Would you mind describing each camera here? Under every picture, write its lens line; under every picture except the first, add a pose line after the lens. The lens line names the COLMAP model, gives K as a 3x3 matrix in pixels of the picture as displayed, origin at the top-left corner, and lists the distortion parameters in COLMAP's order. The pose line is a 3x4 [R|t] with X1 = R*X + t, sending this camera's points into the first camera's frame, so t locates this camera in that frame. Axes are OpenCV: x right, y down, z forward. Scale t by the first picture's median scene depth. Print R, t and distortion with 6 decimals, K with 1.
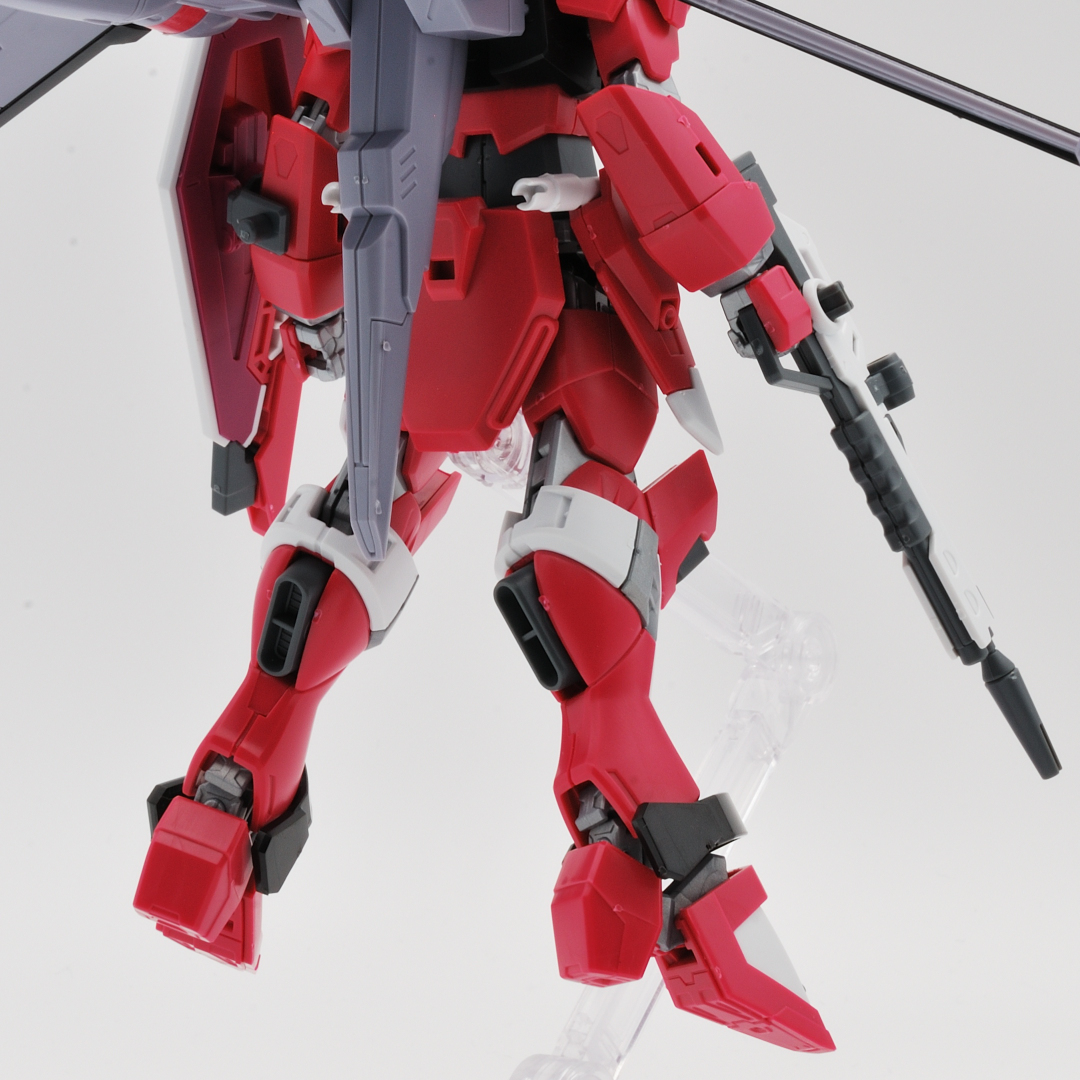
lens RADIAL K [[3810.3, 0, 543.1], [0, 3810.3, 544.0], [0, 0, 1]] dist [0.059352, 0.000000]
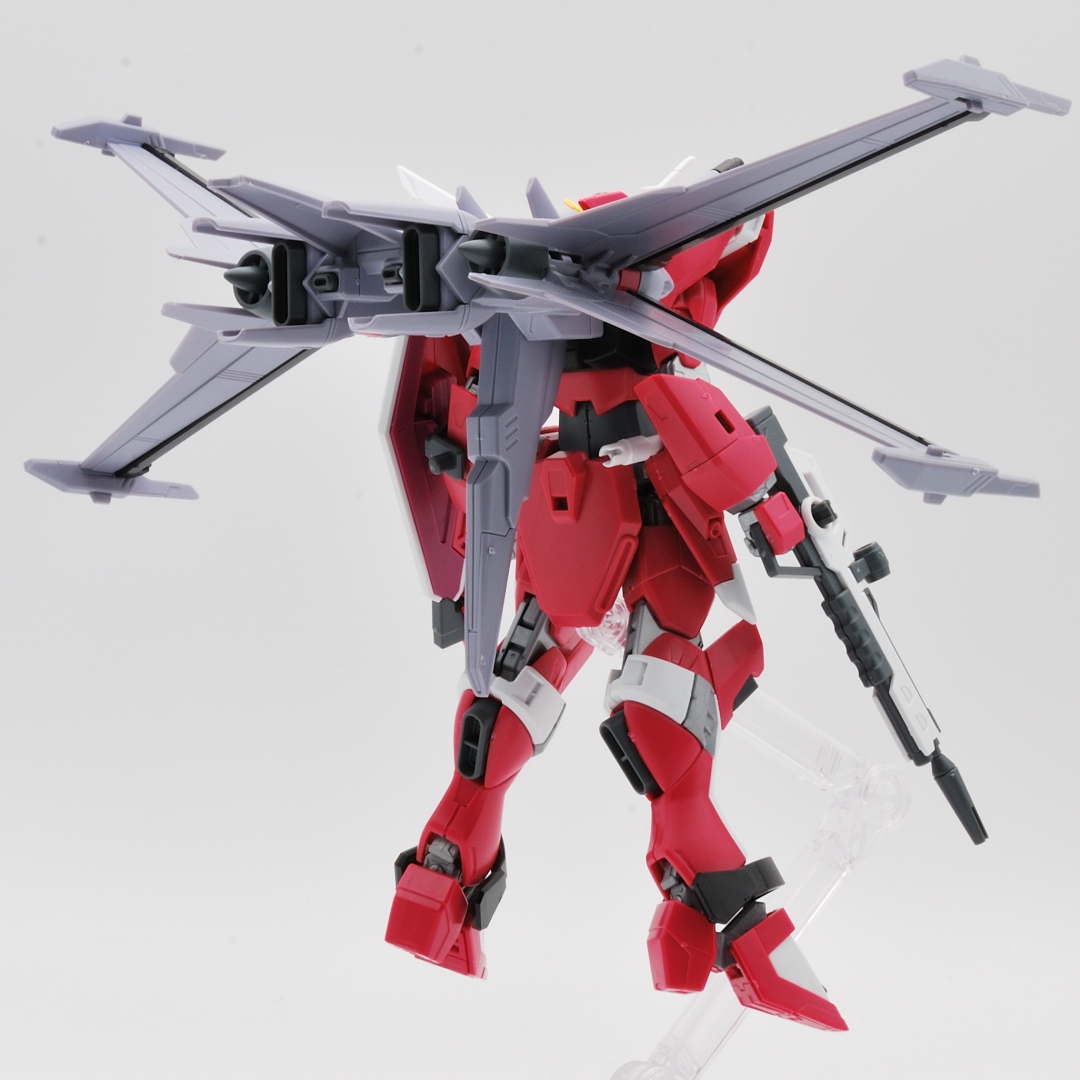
lens RADIAL K [[3810.3, 0, 537.8], [0, 3810.3, 536.6], [0, 0, 1]] dist [0.059352, 0.000000]
pose [[0.992232, -0.052063, -0.112985, 0.129724], [0.055051, 0.998207, 0.023484, -0.094597], [0.111560, -0.029522, 0.993319, -0.447486]]
